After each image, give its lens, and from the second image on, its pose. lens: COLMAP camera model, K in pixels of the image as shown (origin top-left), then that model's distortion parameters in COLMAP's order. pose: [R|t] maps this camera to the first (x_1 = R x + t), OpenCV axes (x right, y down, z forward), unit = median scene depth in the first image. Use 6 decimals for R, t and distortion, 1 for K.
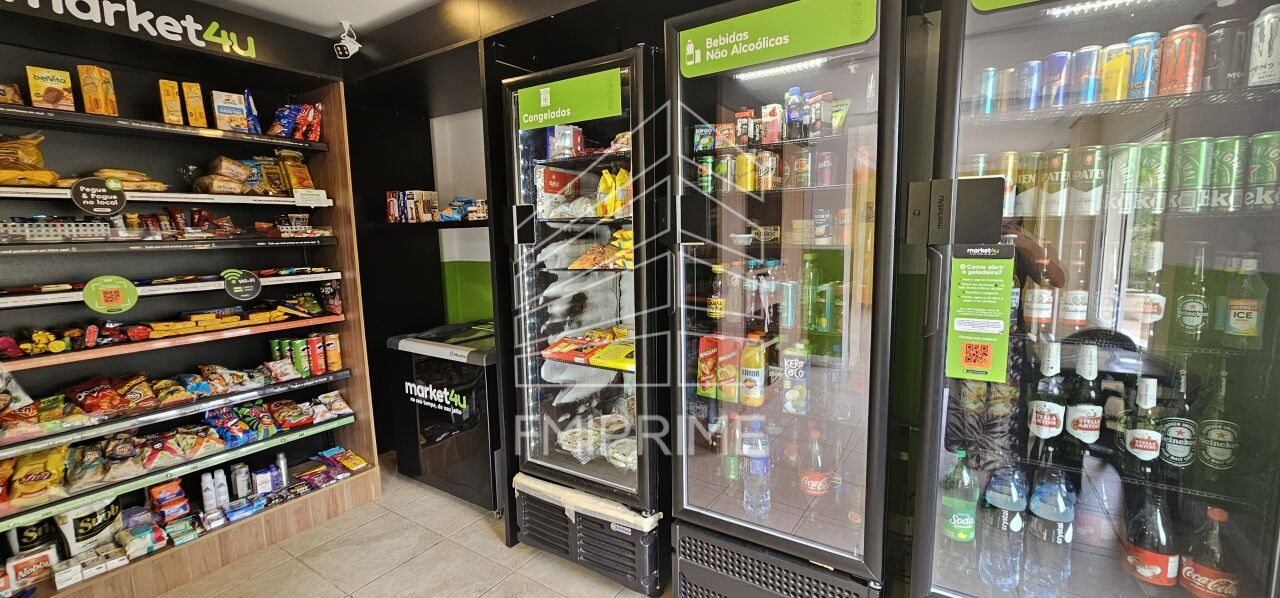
lens RADIAL K [[524.4, 0, 644.9], [0, 524.4, 300.3], [0, 0, 1]] dist [0.002044, 0.000205]
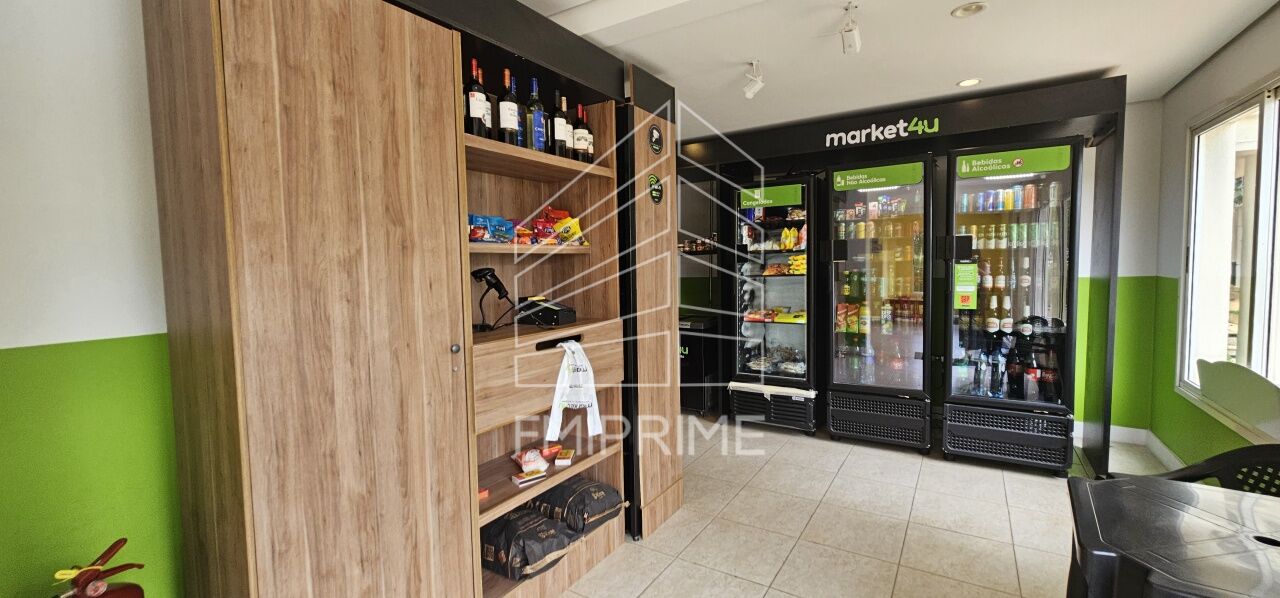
lens RADIAL K [[524.4, 0, 635.0], [0, 524.4, 295.2], [0, 0, 1]] dist [0.002044, 0.000205]
pose [[0.999884, -0.002048, 0.015094, -0.908261], [0.003158, 0.997258, -0.073941, 0.225465], [-0.014902, 0.073980, 0.997148, -1.367350]]
